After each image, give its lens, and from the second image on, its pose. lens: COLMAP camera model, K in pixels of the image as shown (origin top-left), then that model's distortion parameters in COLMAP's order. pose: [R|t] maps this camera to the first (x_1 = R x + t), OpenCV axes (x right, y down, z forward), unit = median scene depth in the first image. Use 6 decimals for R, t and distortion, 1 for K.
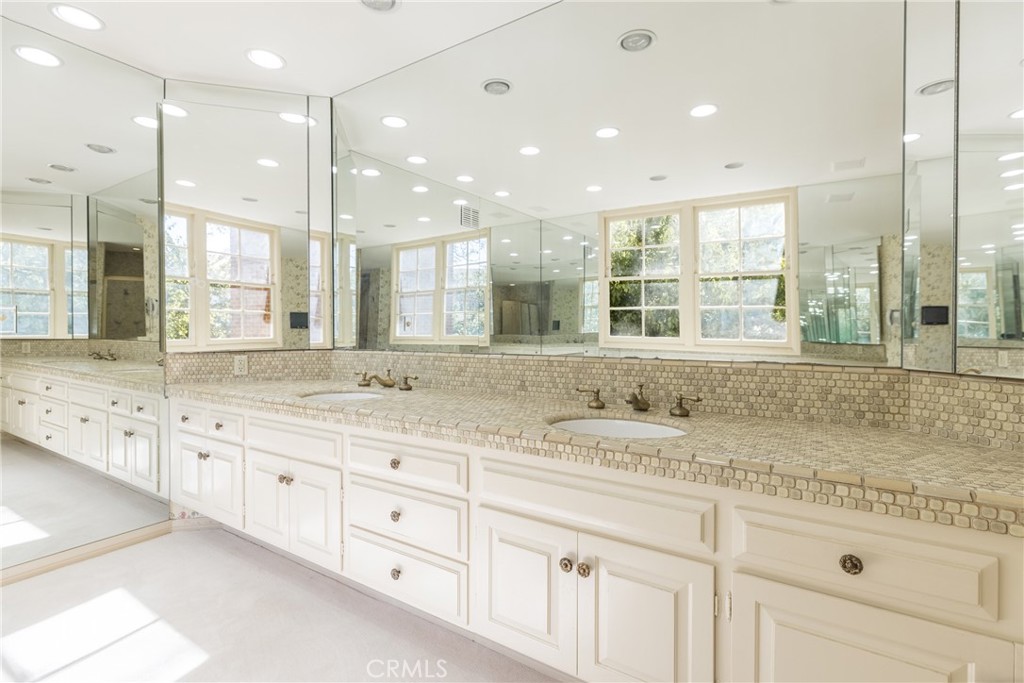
lens RADIAL K [[462.4, 0, 511.0], [0, 462.4, 335.9], [0, 0, 1]] dist [0.009264, 0.000025]
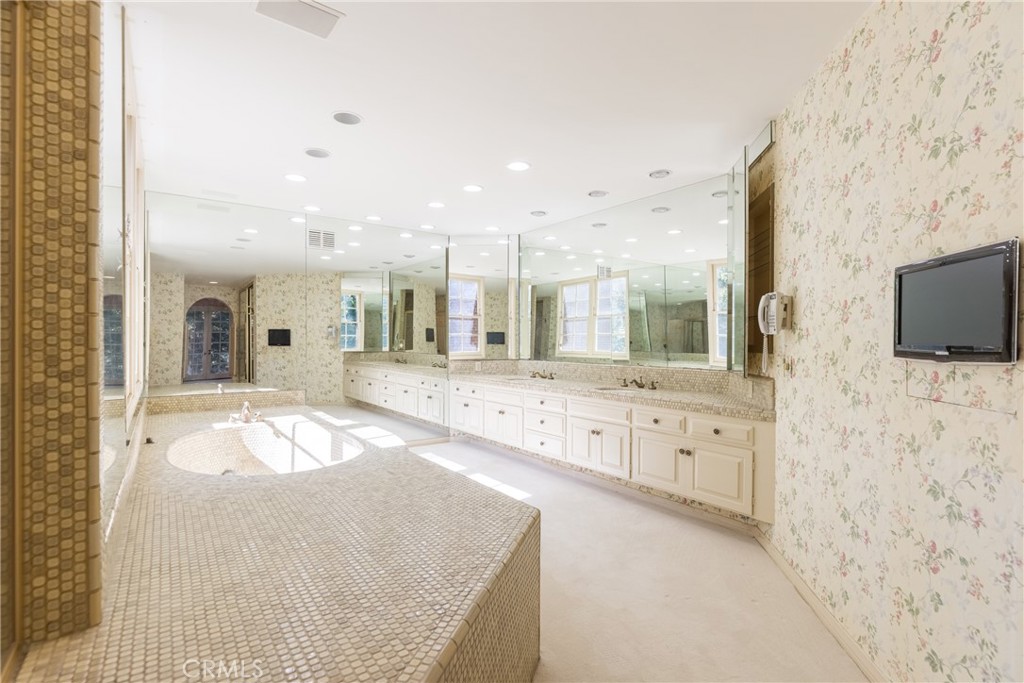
lens RADIAL K [[471.4, 0, 510.4], [0, 471.4, 345.4], [0, 0, 1]] dist [-0.002747, -0.000126]
pose [[0.931210, 0.007067, -0.364415, 0.271332], [-0.008872, 0.999955, -0.003279, -0.021621], [0.364376, 0.006287, 0.931231, -0.764001]]
